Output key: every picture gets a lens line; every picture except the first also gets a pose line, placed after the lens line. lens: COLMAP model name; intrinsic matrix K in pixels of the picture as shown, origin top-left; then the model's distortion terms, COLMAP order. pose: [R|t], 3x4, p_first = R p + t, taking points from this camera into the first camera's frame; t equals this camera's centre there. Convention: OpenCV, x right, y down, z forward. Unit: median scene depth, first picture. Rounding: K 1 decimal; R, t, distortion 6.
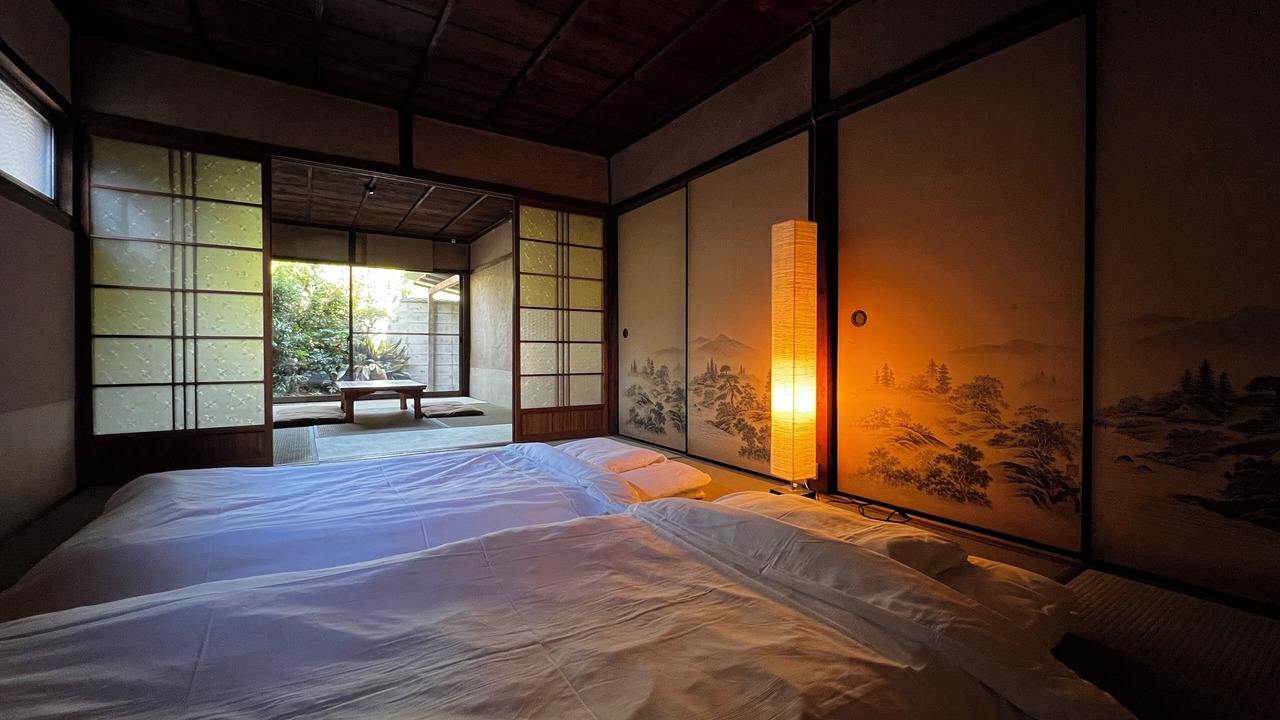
lens RADIAL K [[517.8, 0, 641.5], [0, 517.8, 354.0], [0, 0, 1]] dist [0.000760, 0.000052]
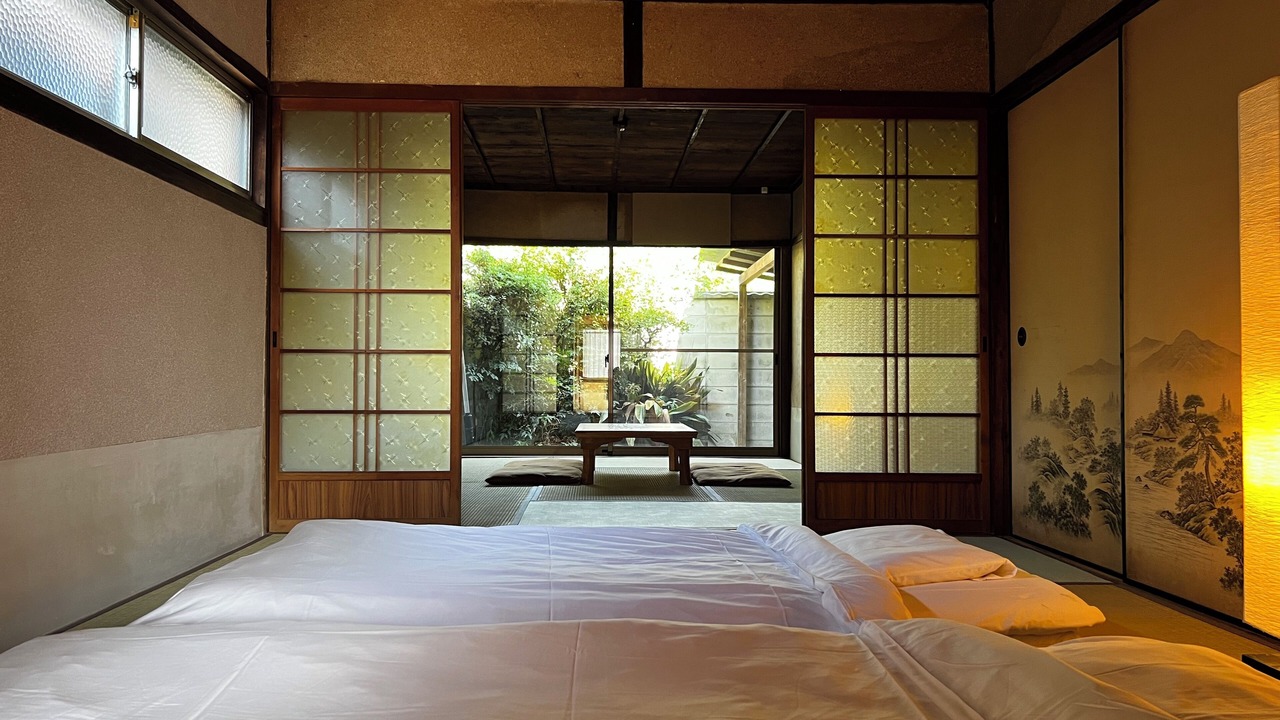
lens RADIAL K [[975.9, 0, 637.7], [0, 975.9, 363.7], [0, 0, 1]] dist [0.033460, -0.015510]
pose [[0.858405, -0.009247, -0.512889, 0.148723], [-0.005667, 0.999606, -0.027508, 0.016490], [0.512941, 0.026520, 0.858014, -0.030349]]
